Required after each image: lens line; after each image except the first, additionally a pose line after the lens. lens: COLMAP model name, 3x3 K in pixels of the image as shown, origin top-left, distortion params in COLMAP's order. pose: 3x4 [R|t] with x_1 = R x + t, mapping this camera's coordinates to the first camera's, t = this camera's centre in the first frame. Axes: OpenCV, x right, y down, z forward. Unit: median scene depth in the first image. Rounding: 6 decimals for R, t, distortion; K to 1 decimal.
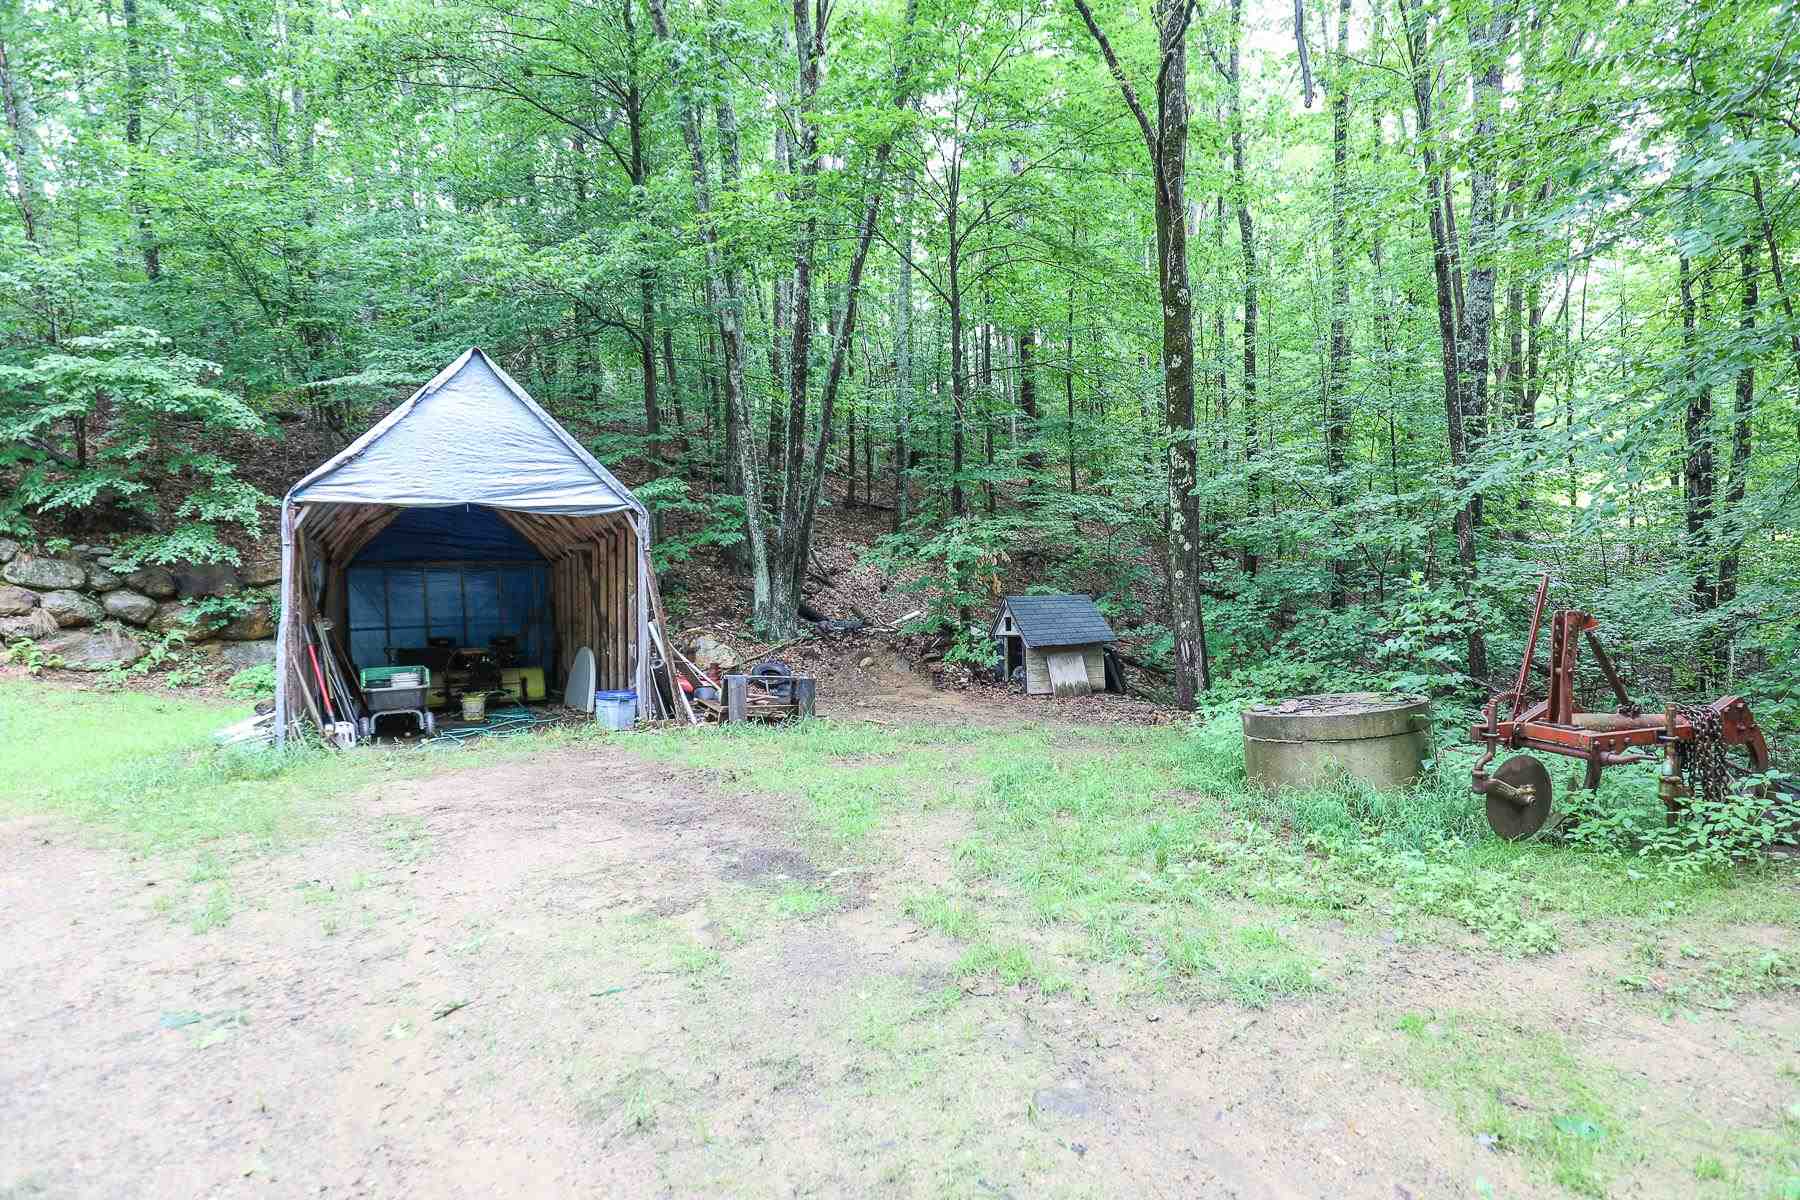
lens RADIAL K [[848.5, 0, 903.0], [0, 848.5, 609.7], [0, 0, 1]] dist [-0.036869, 0.009891]
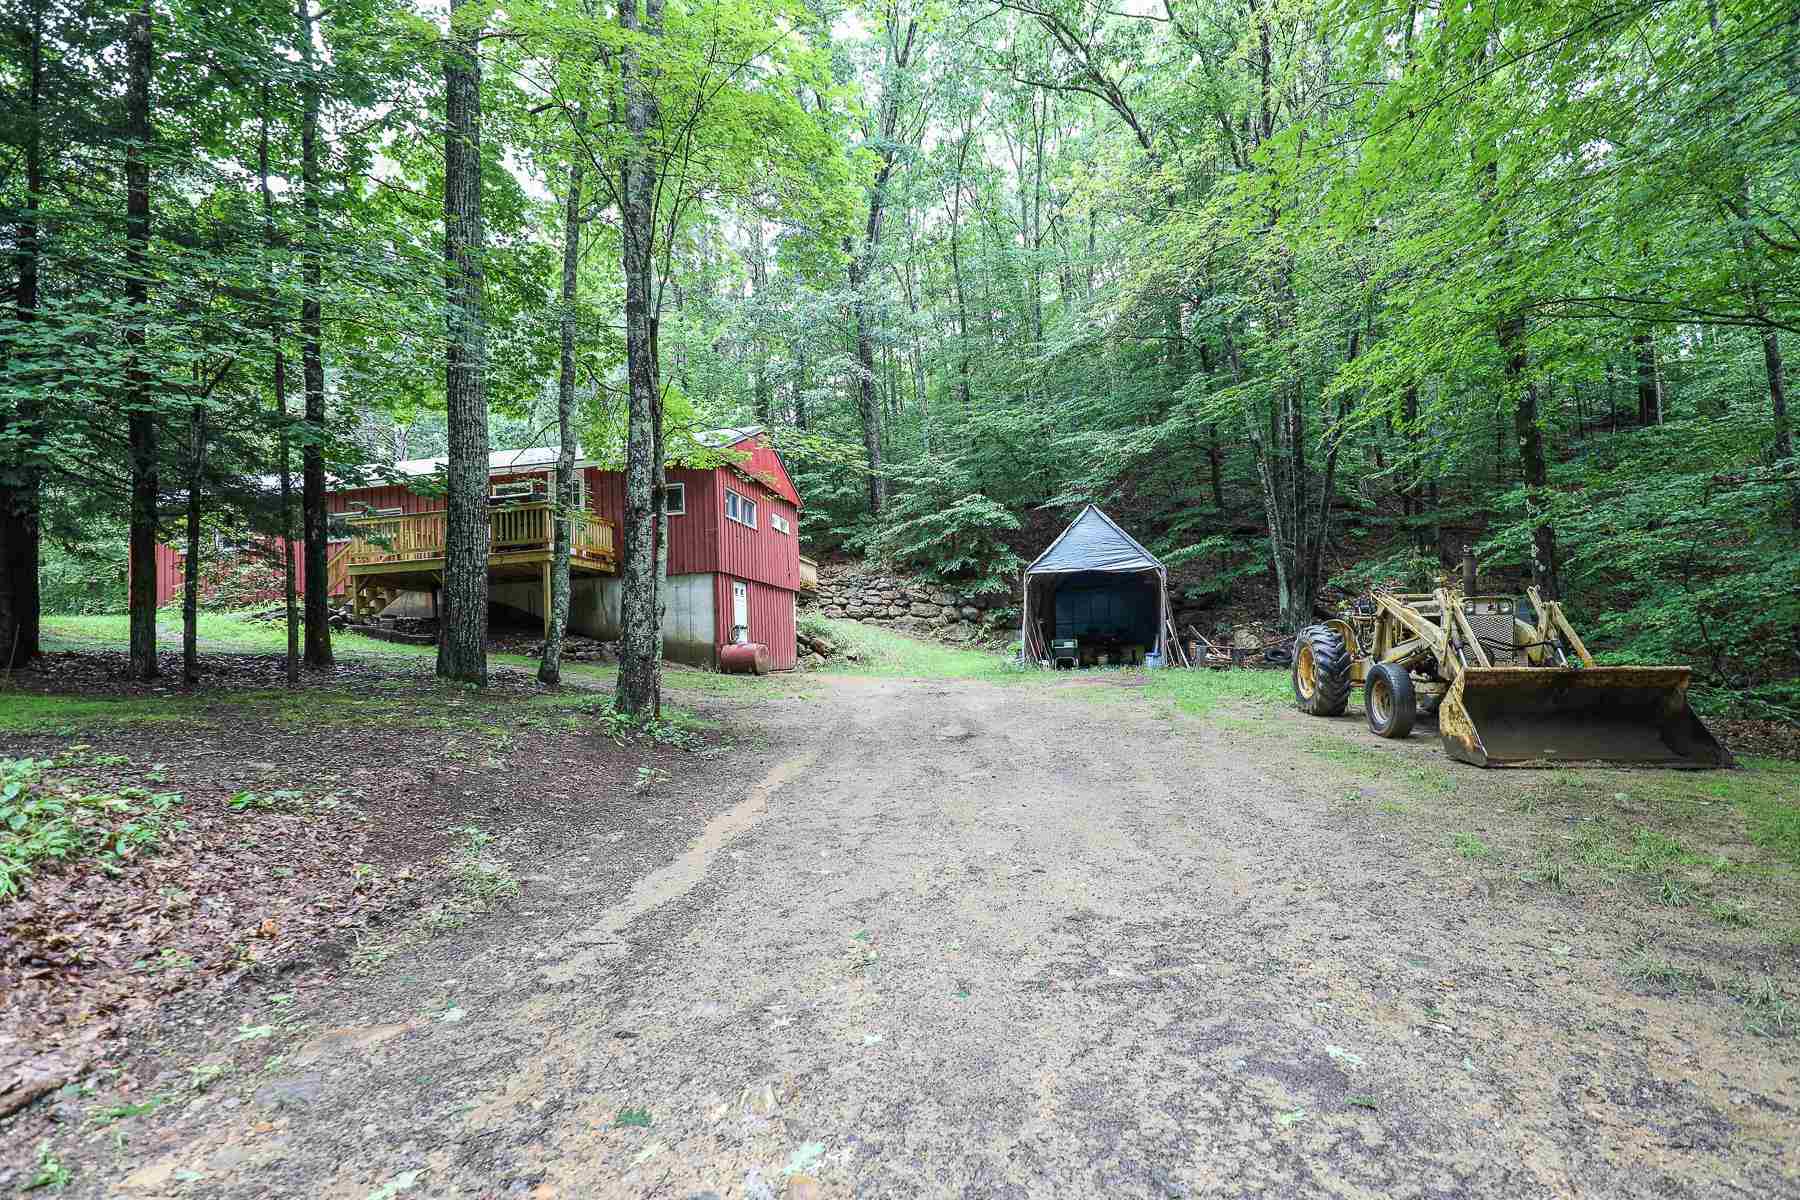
lens RADIAL K [[823.8, 0, 909.8], [0, 823.8, 611.2], [0, 0, 1]] dist [-0.039759, 0.009997]
pose [[0.700368, -0.004955, -0.713765, 0.552600], [0.002926, 0.999987, -0.004071, -0.000050], [0.713776, 0.000763, 0.700374, -0.694224]]
